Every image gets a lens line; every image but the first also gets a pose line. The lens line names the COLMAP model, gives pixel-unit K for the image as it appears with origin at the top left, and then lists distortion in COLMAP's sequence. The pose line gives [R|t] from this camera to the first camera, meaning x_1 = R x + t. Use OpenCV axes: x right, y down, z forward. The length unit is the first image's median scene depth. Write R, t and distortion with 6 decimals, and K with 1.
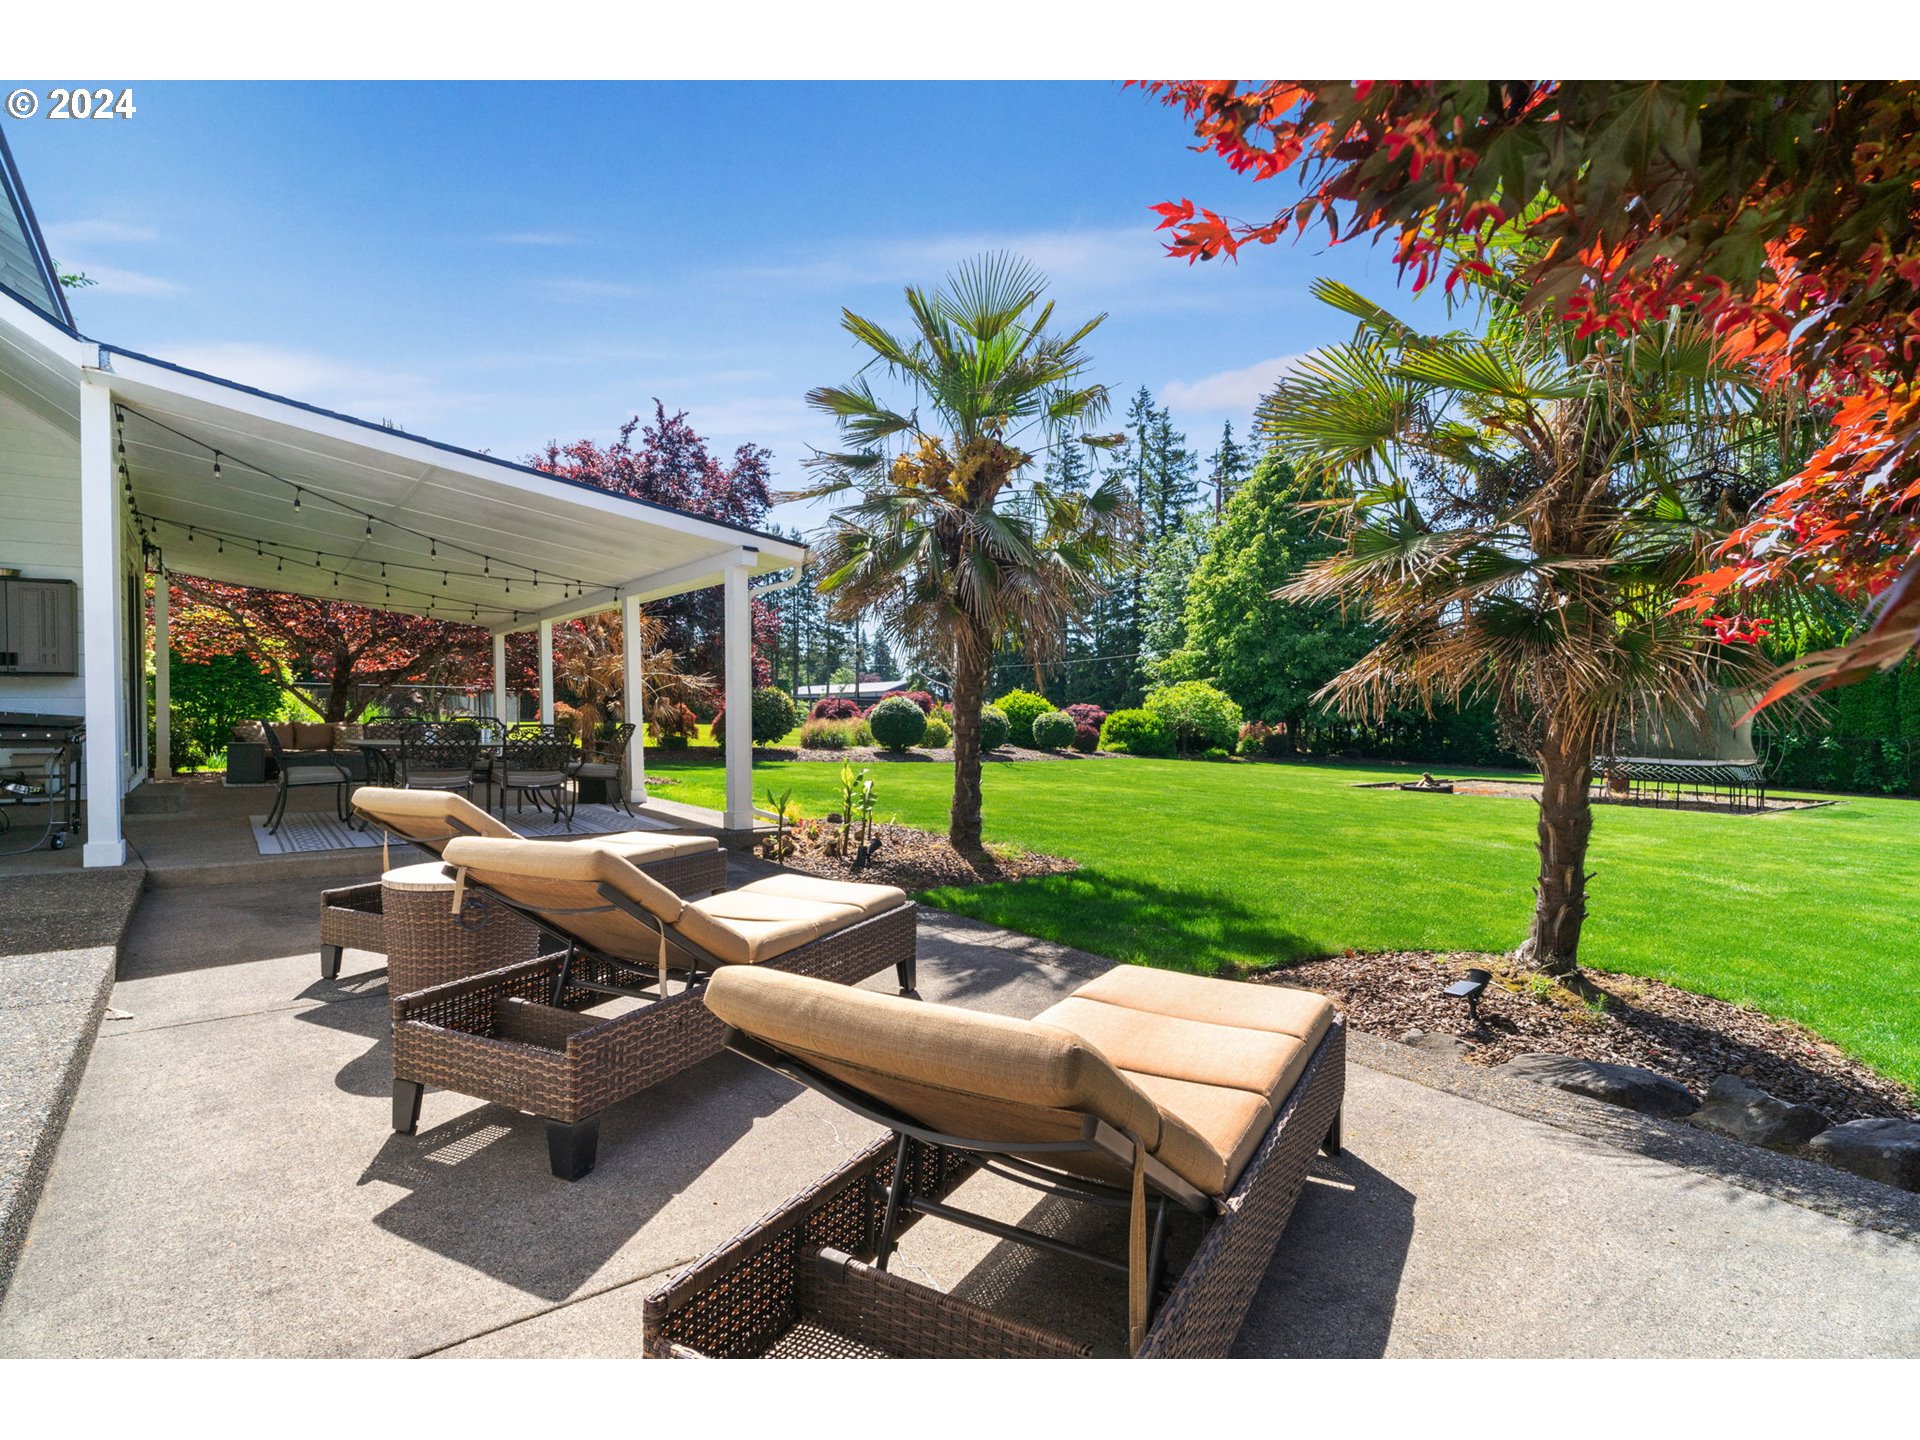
lens RADIAL K [[978.6, 0, 964.9], [0, 978.6, 719.9], [0, 0, 1]] dist [-0.000313, -0.000709]
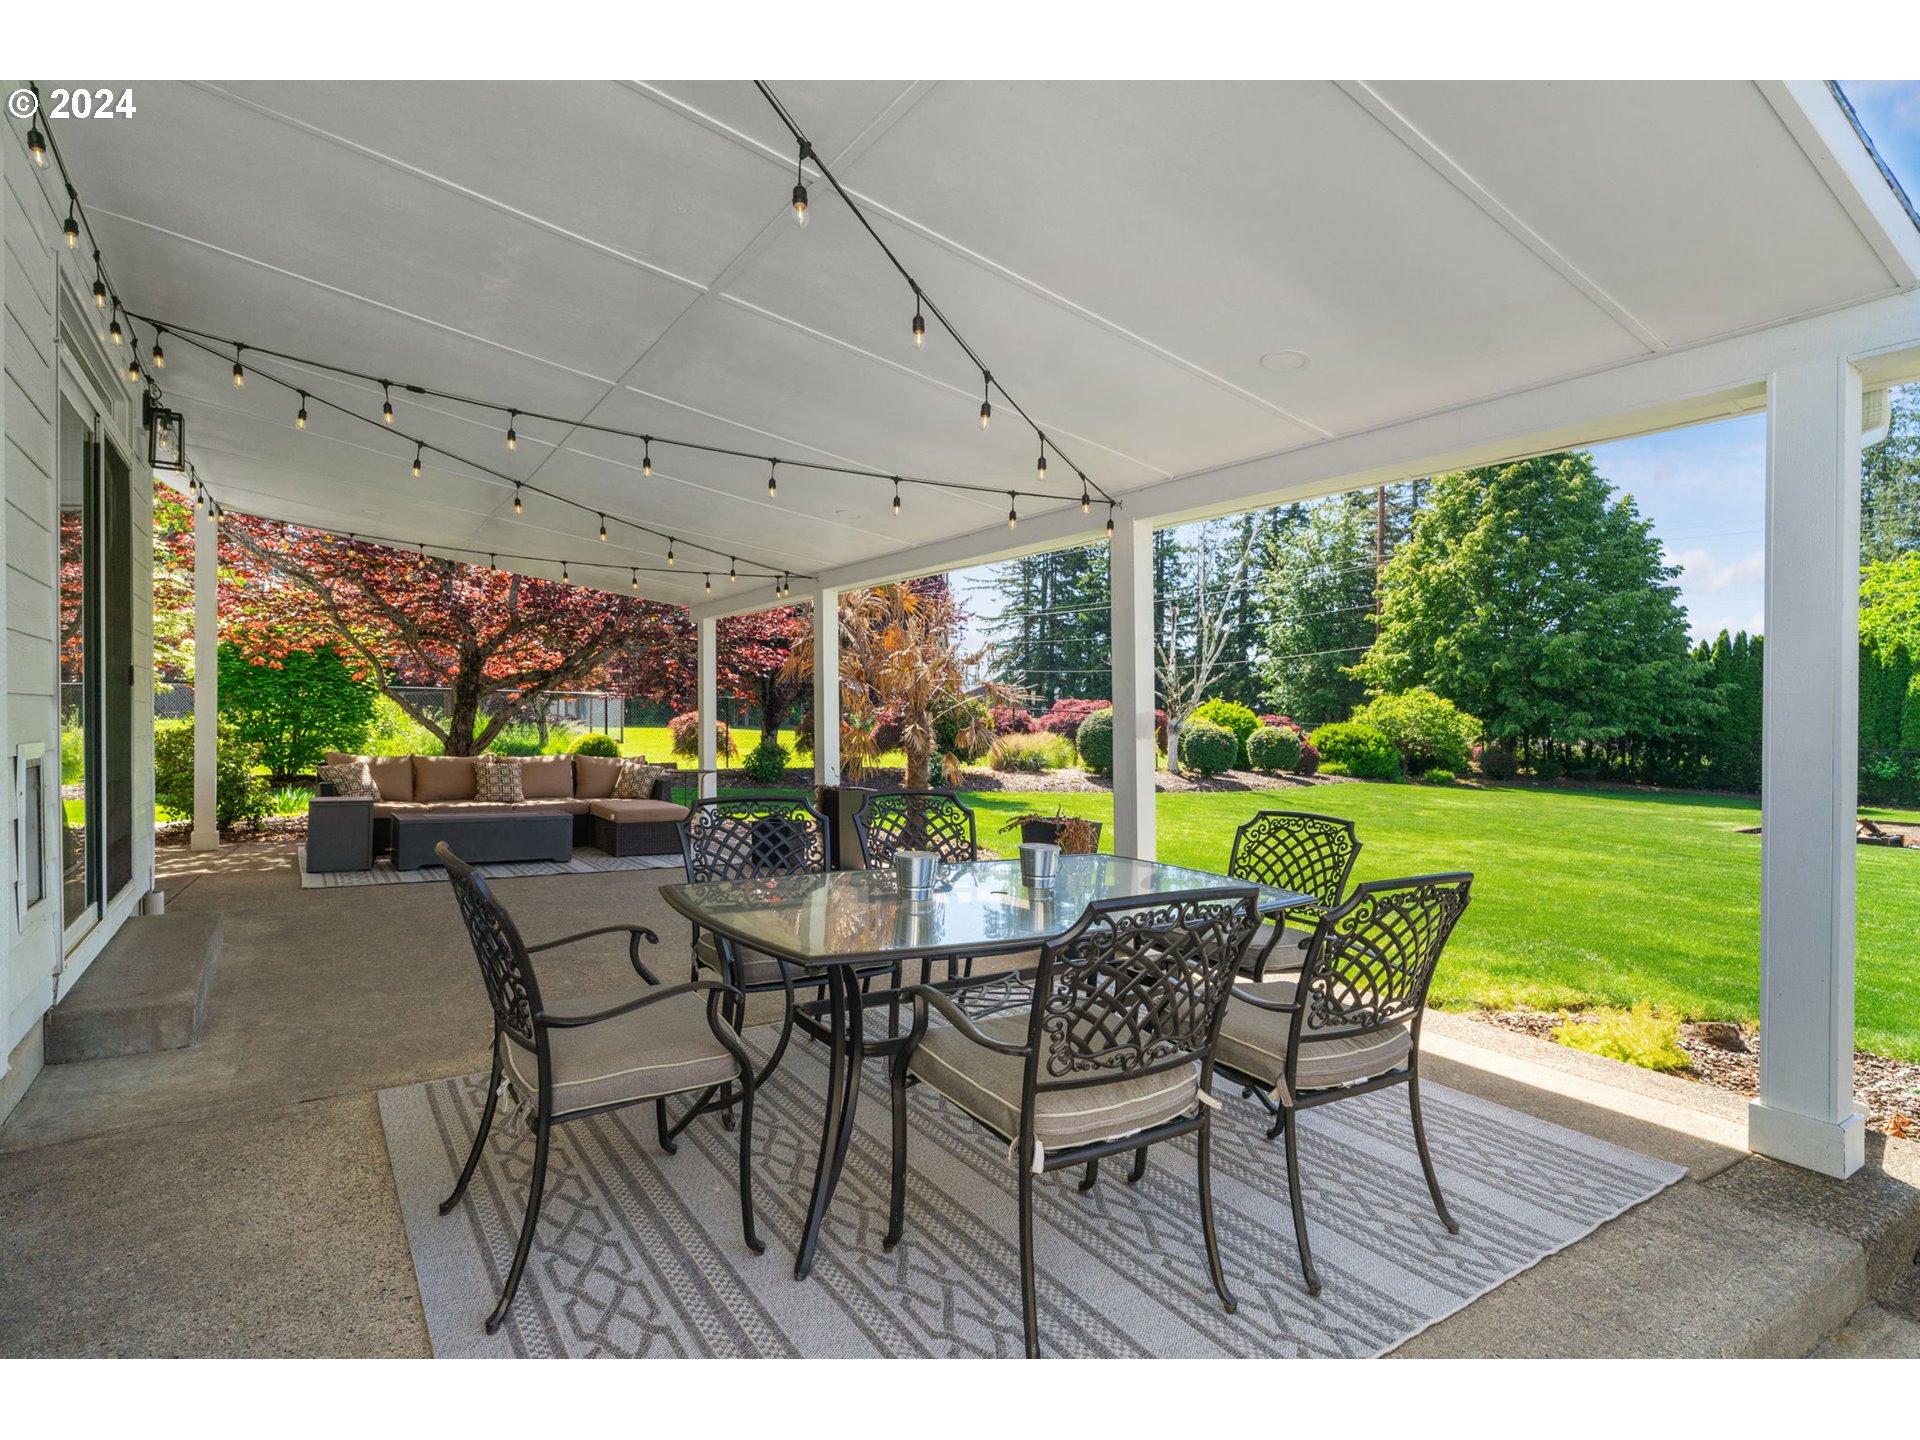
lens RADIAL K [[978.6, 0, 964.9], [0, 978.6, 719.9], [0, 0, 1]] dist [-0.000313, -0.000709]
pose [[0.998712, 0.008276, -0.050048, -0.128986], [-0.008455, 0.999959, -0.003355, -0.008823], [0.050019, 0.003774, 0.998741, 0.168122]]
